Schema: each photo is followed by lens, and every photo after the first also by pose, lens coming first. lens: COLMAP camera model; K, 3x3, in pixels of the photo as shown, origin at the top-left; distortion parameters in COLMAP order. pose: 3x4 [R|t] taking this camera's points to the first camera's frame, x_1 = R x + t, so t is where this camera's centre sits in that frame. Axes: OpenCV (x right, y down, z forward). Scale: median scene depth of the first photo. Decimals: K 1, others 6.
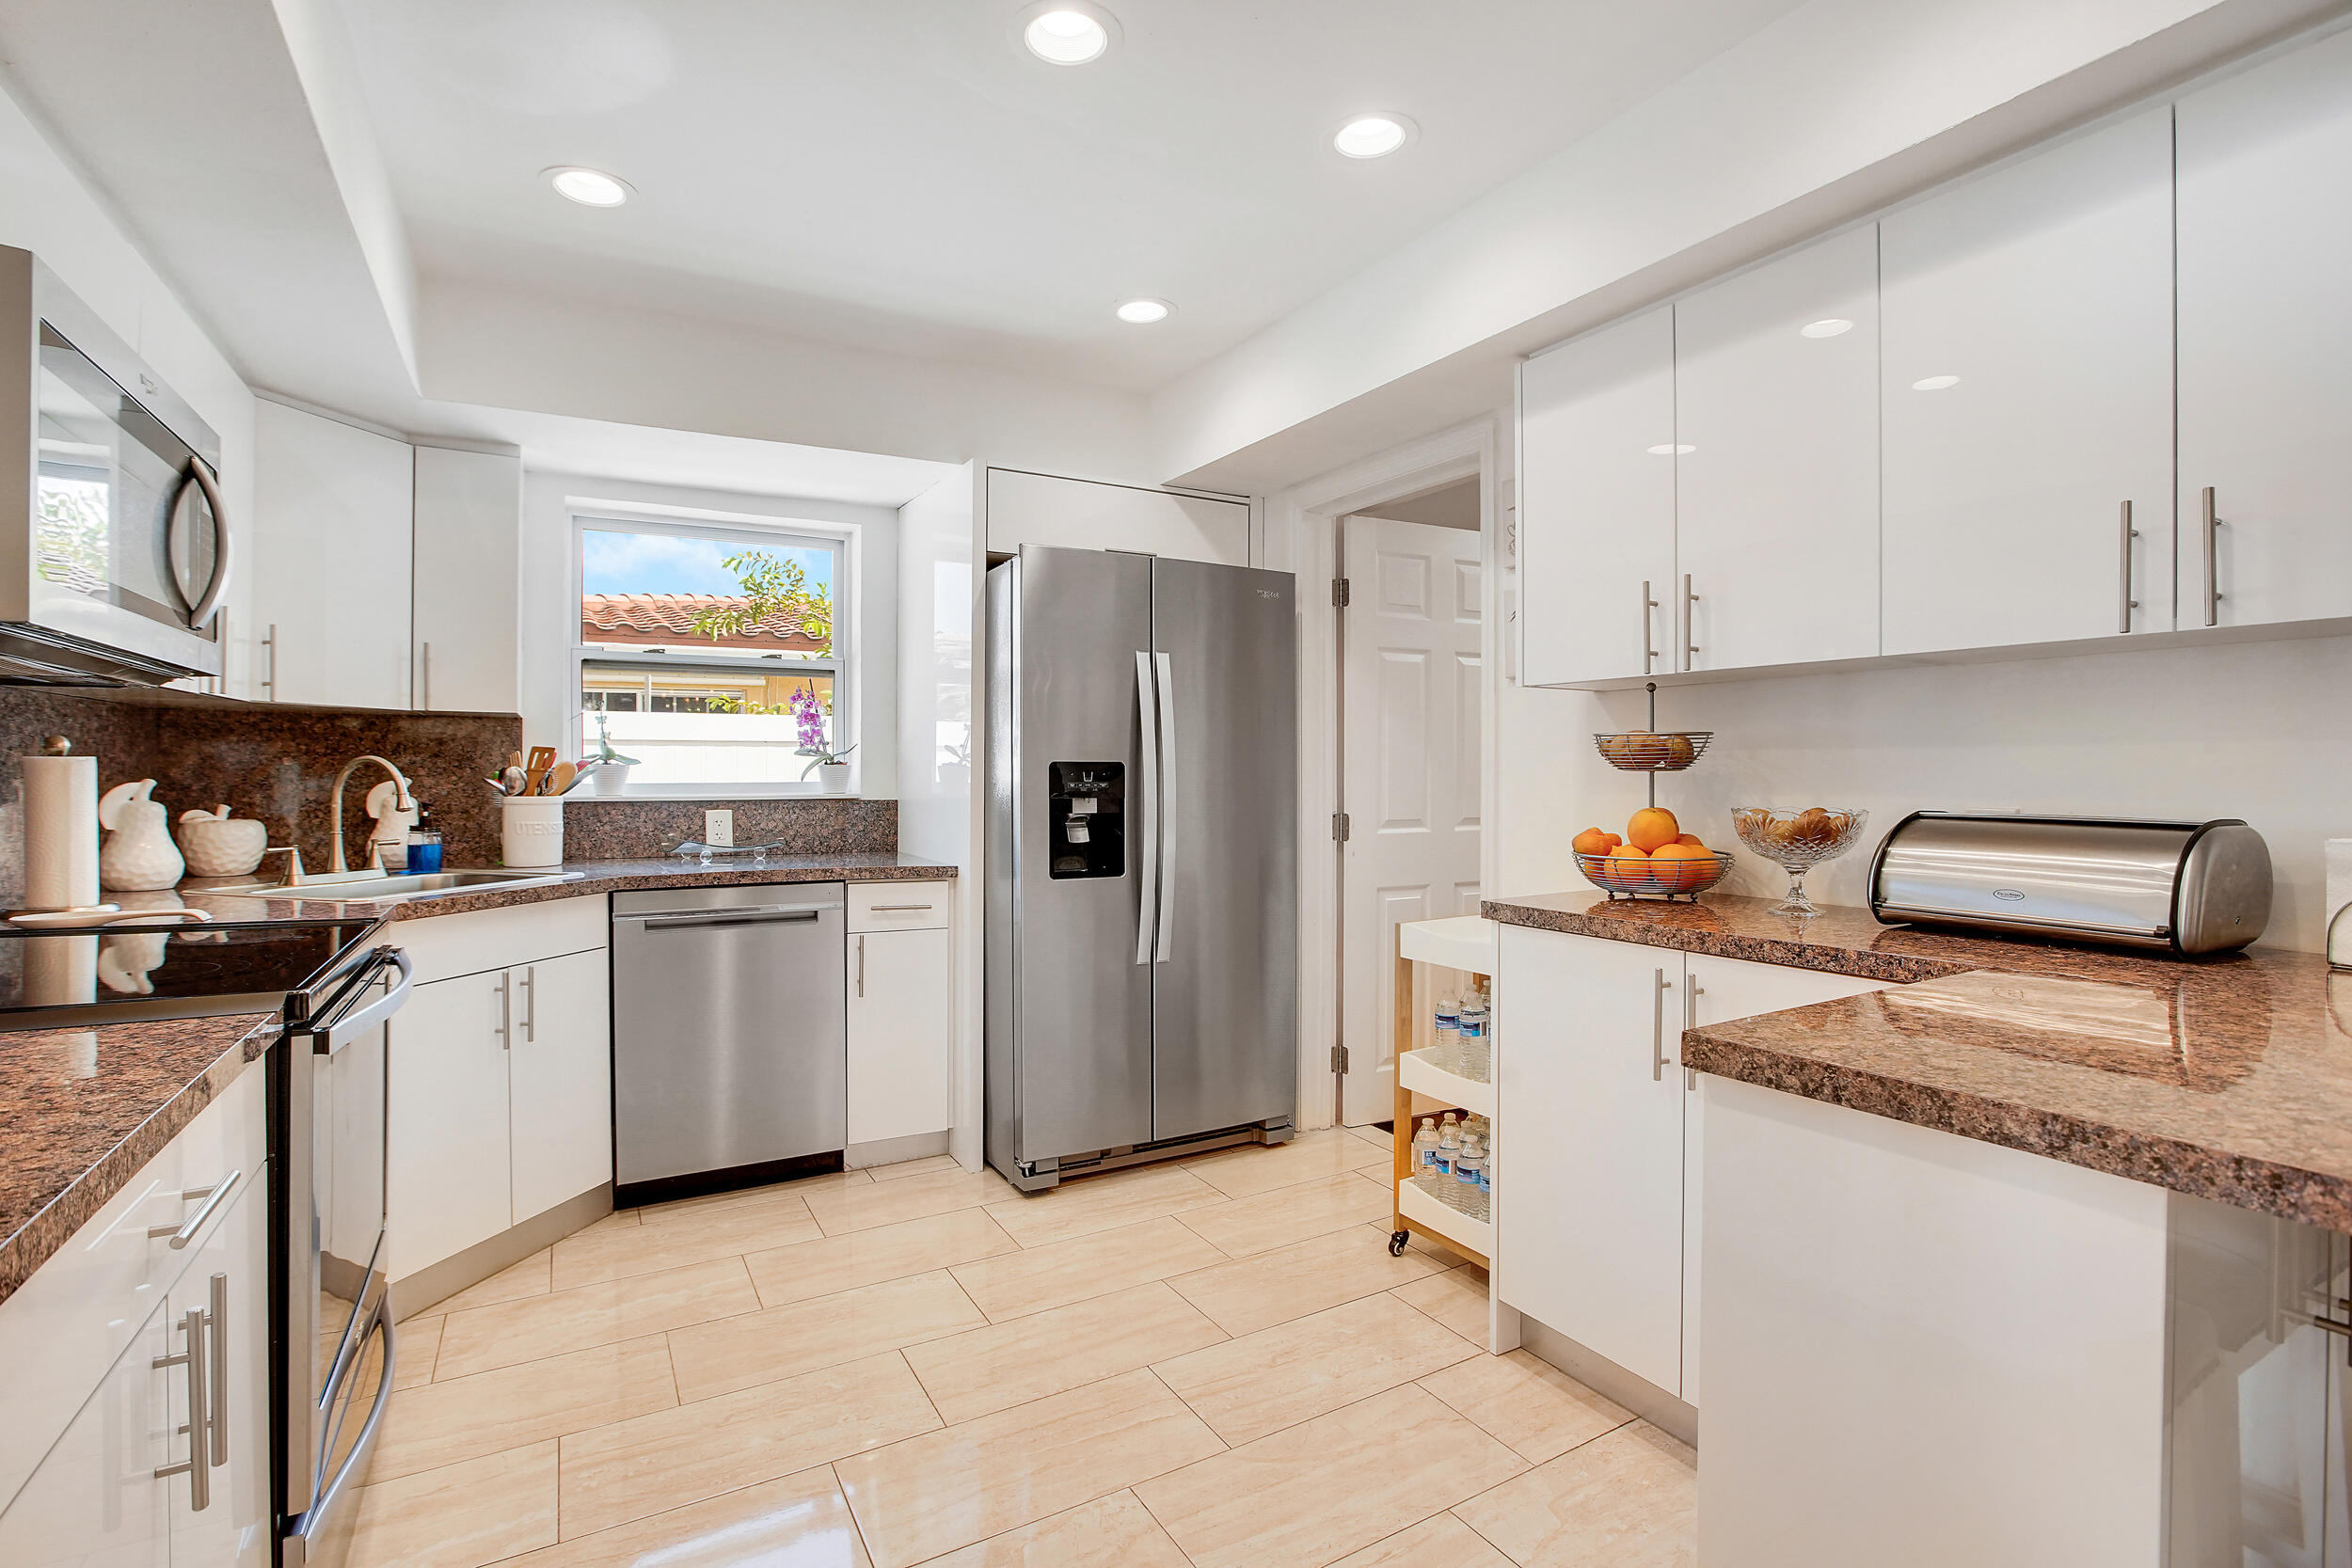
lens RADIAL K [[1122.6, 0, 1176.0], [0, 1122.6, 784.0], [0, 0, 1]] dist [-0.018503, 0.000211]
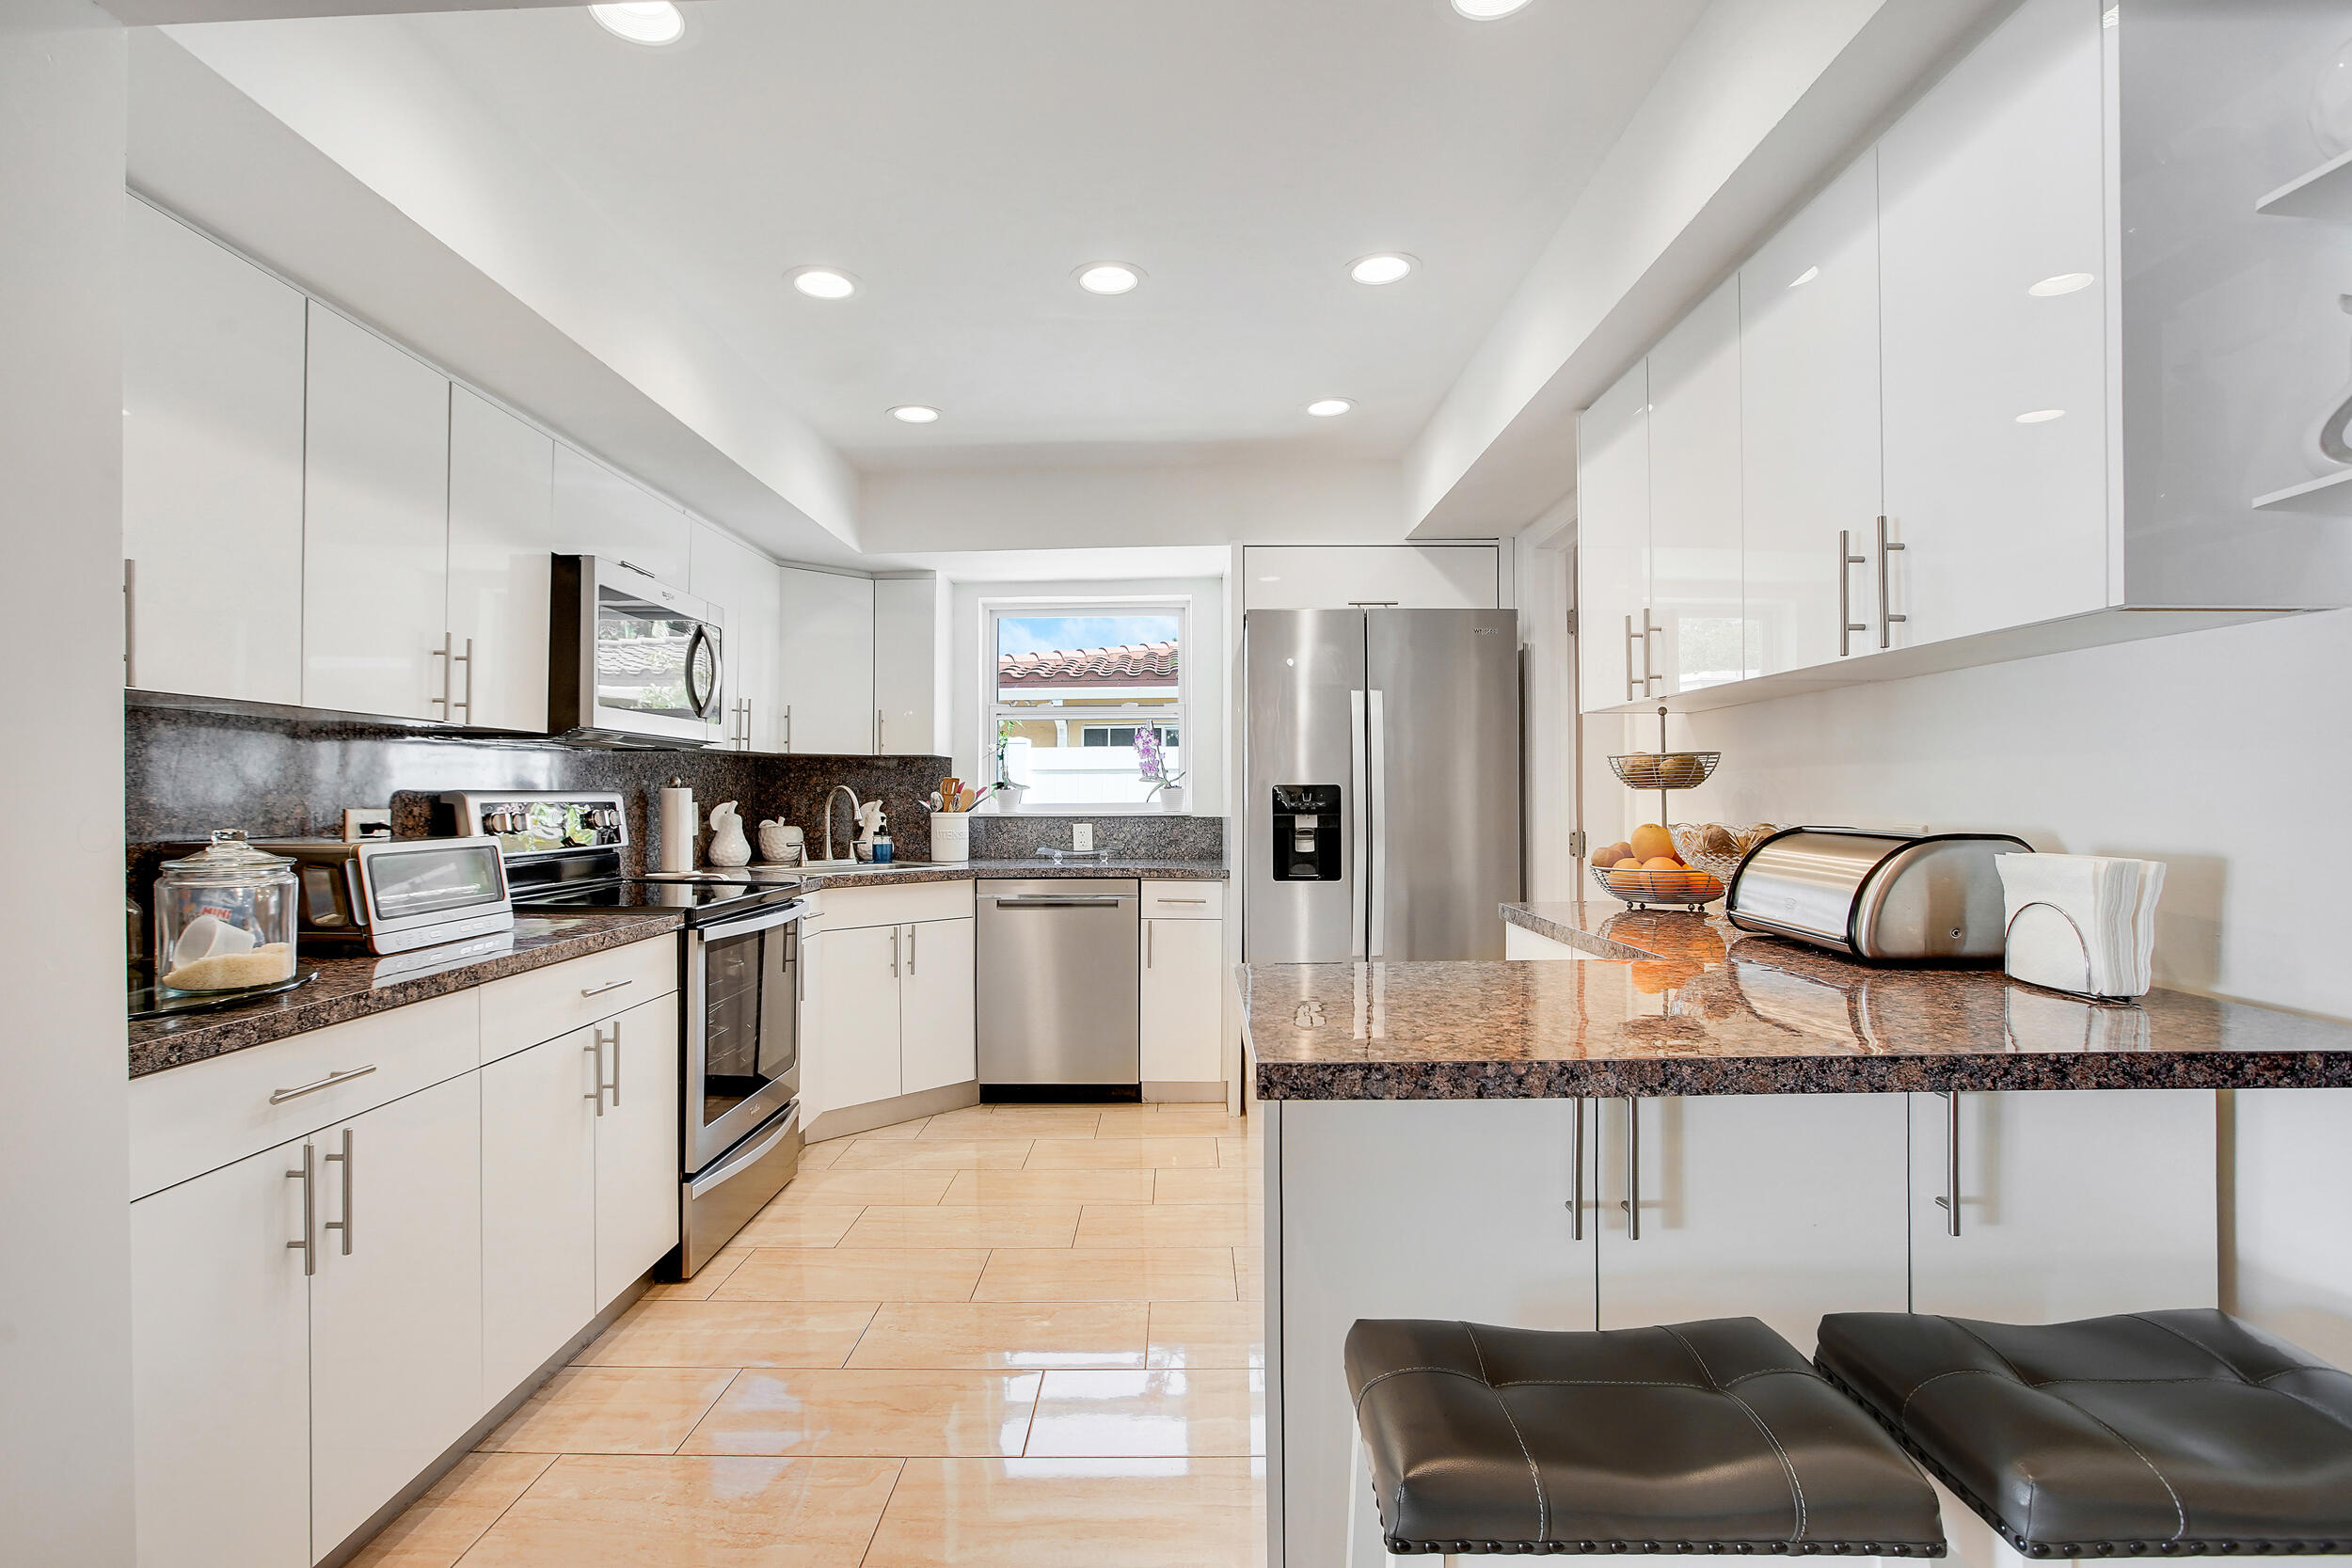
lens RADIAL K [[1111.8, 0, 1160.8], [0, 1111.8, 798.5], [0, 0, 1]] dist [-0.055610, 0.021669]
pose [[0.863957, -0.004031, -0.503549, 0.384323], [0.000496, 0.999974, -0.007155, 0.003453], [0.503565, 0.005931, 0.863937, -0.101984]]
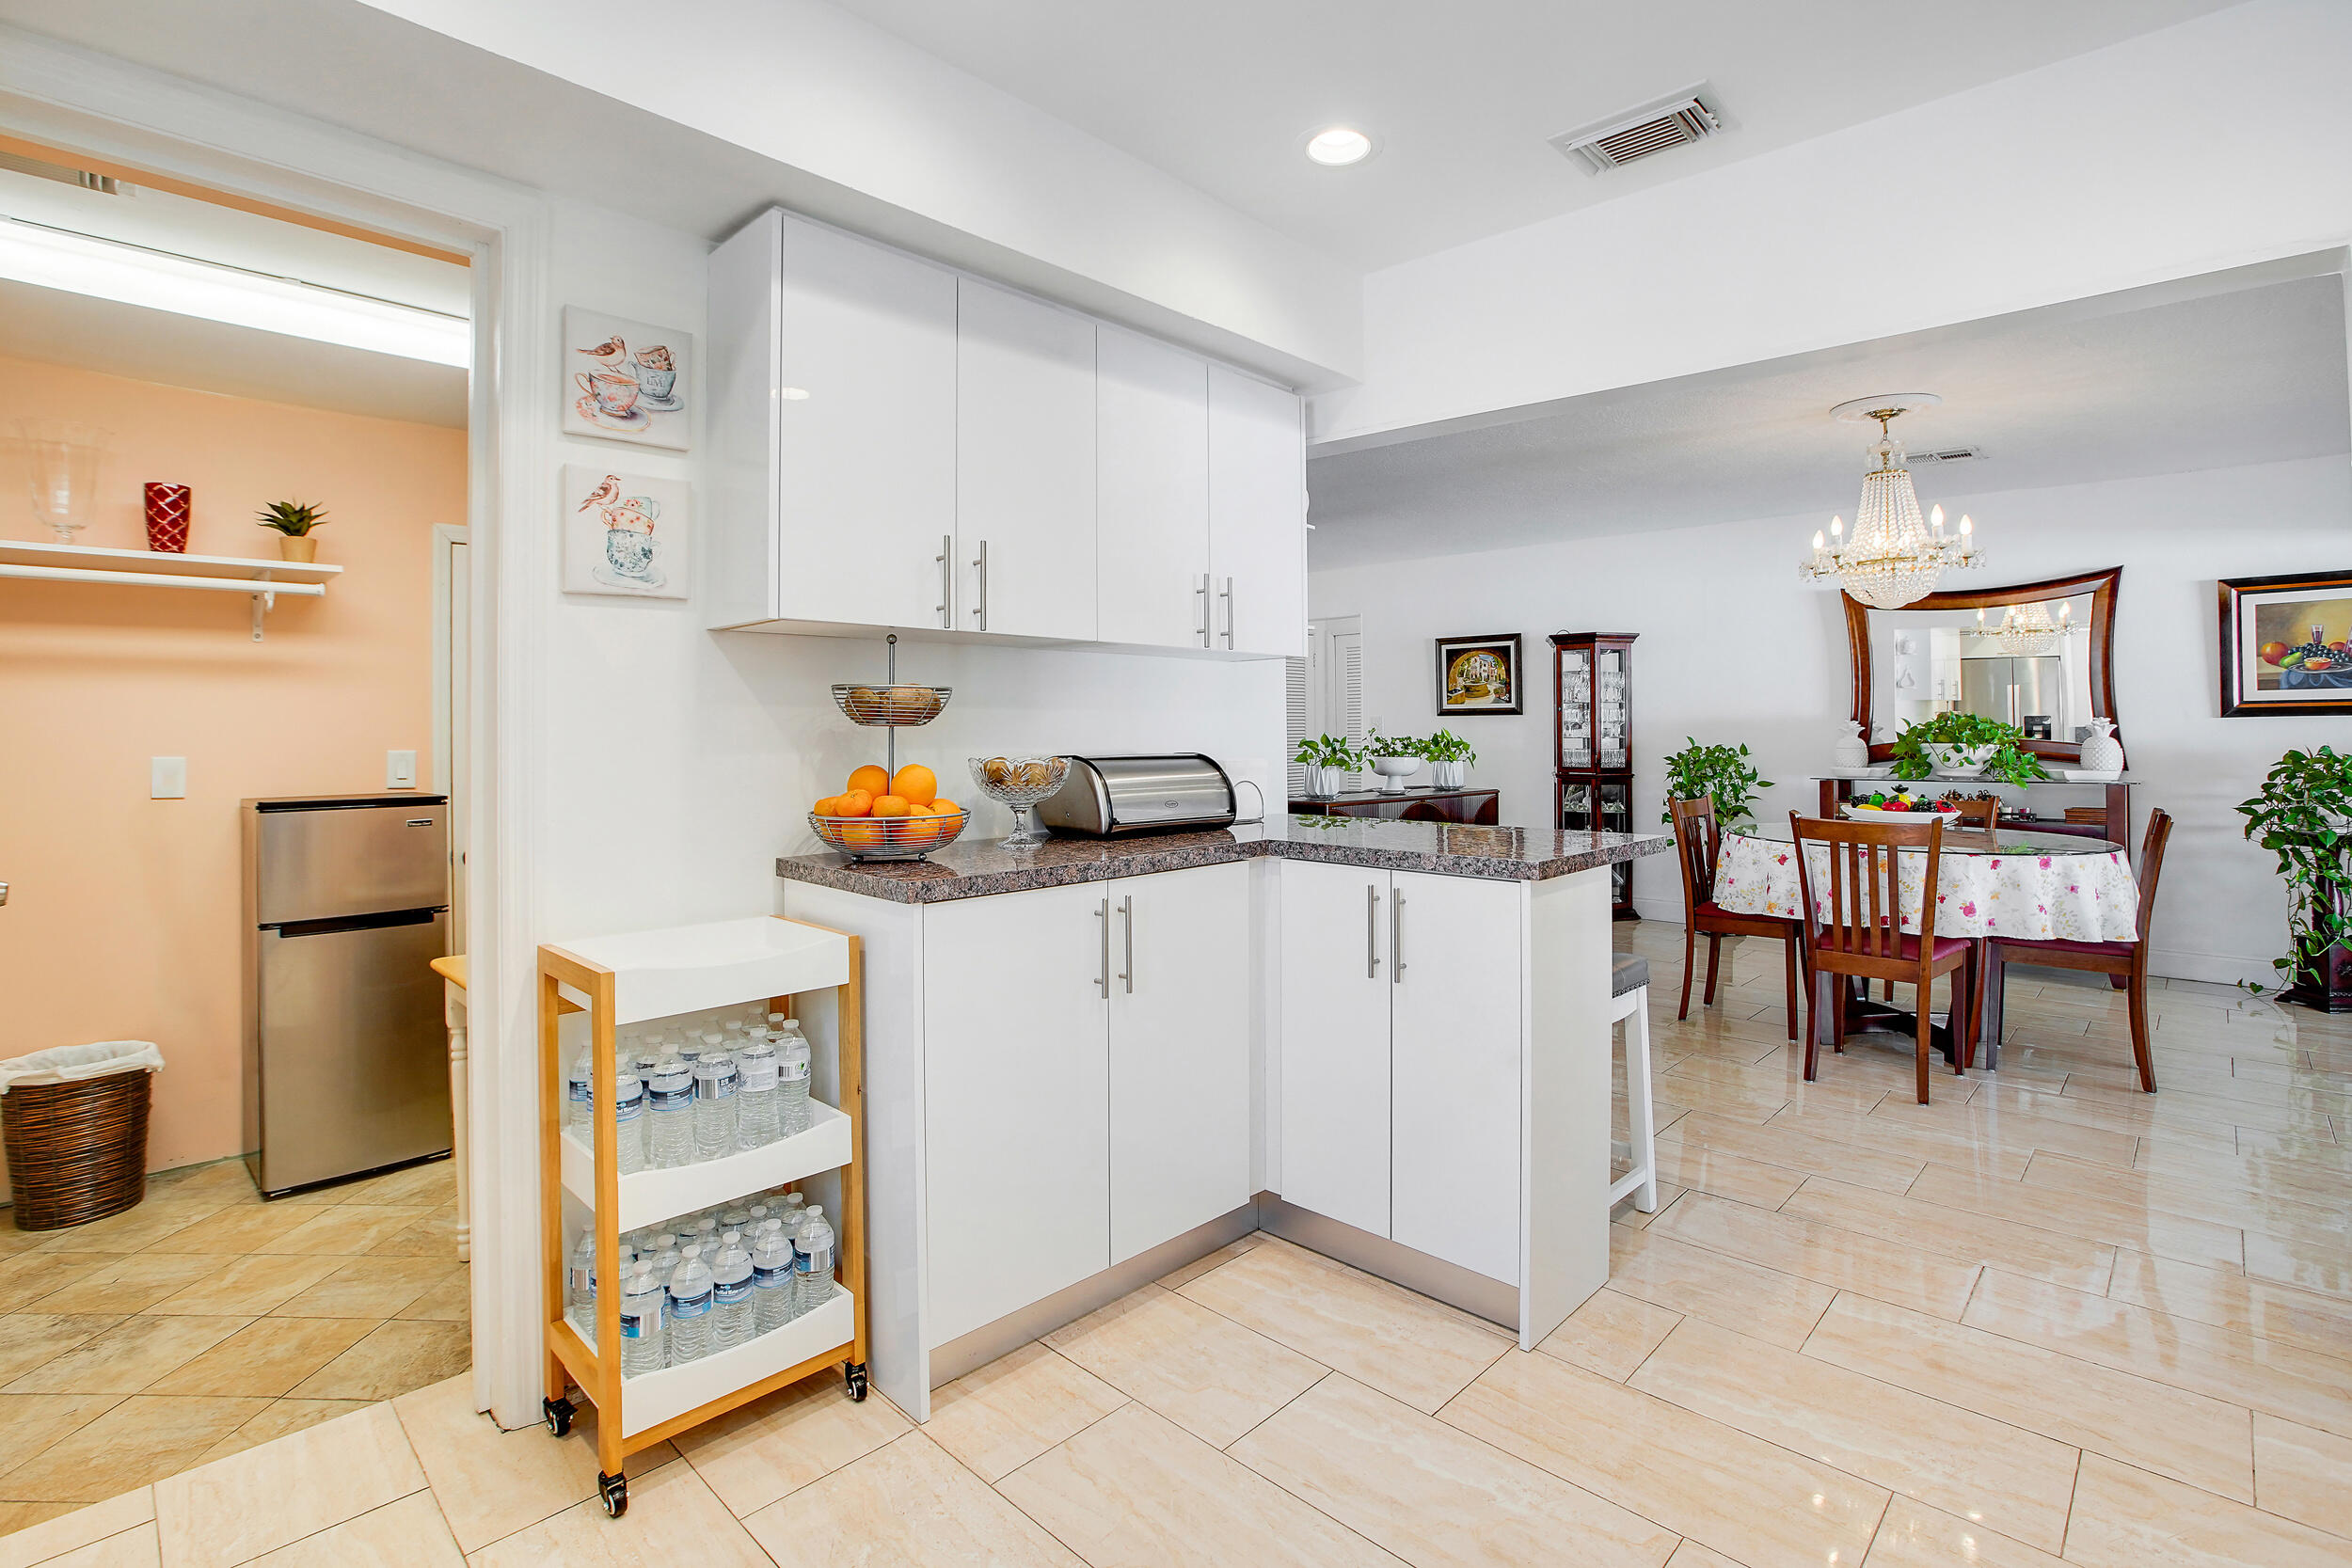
lens RADIAL K [[1076.0, 0, 1232.8], [0, 1076.0, 736.0], [0, 0, 1]] dist [0.000308, 0.018622]
pose [[-0.314220, -0.005114, 0.949337, -0.385652], [0.013834, 0.999855, 0.009965, -0.005973], [-0.949250, 0.016264, -0.314103, 0.719780]]
